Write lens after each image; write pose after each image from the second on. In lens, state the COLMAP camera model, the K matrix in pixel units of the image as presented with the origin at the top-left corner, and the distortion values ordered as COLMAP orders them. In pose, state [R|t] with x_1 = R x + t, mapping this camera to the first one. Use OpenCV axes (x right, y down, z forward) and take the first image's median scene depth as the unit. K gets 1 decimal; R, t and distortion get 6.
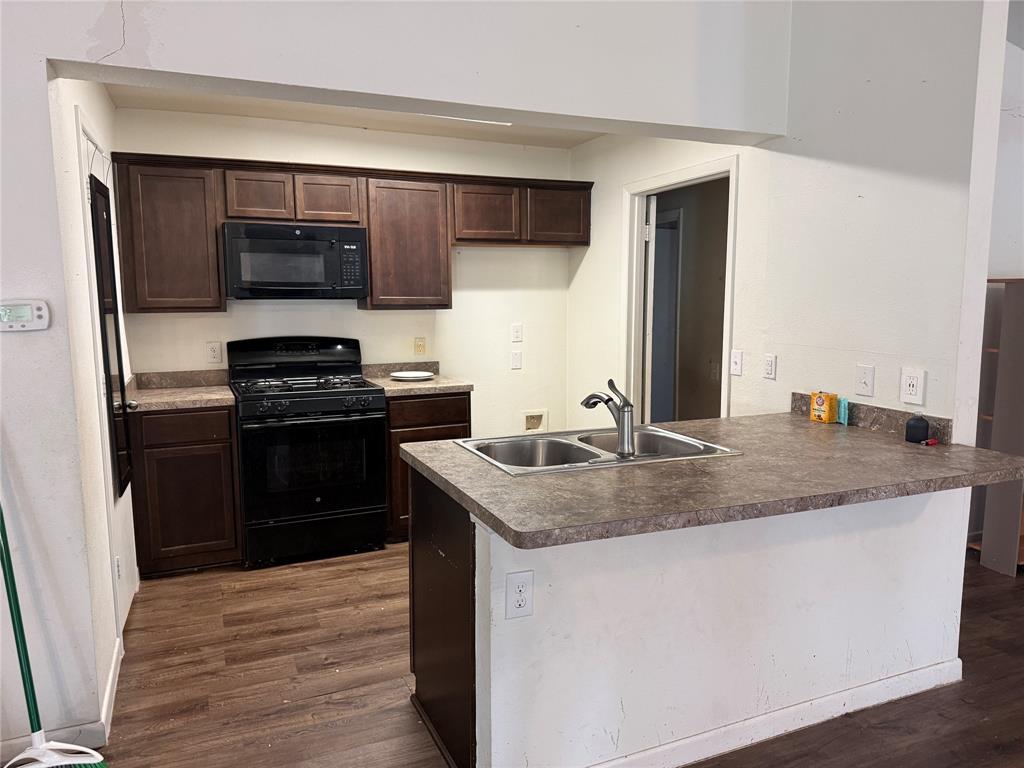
lens RADIAL K [[722.9, 0, 511.1], [0, 722.9, 389.9], [0, 0, 1]] dist [0.119144, -0.184700]
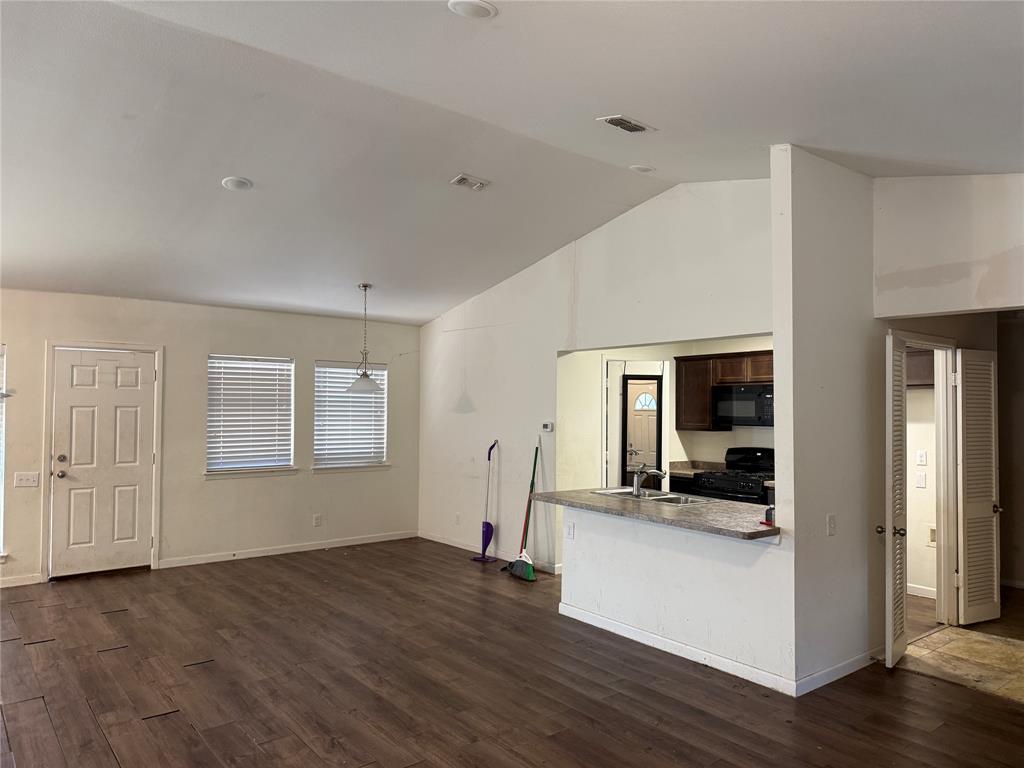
lens RADIAL K [[722.9, 0, 511.1], [0, 722.9, 389.9], [0, 0, 1]] dist [0.119144, -0.184700]
pose [[0.252653, -0.019884, -0.967353, 1.260303], [-0.140634, 0.988417, -0.057048, -0.028121], [0.957282, 0.150456, 0.246930, 0.009958]]
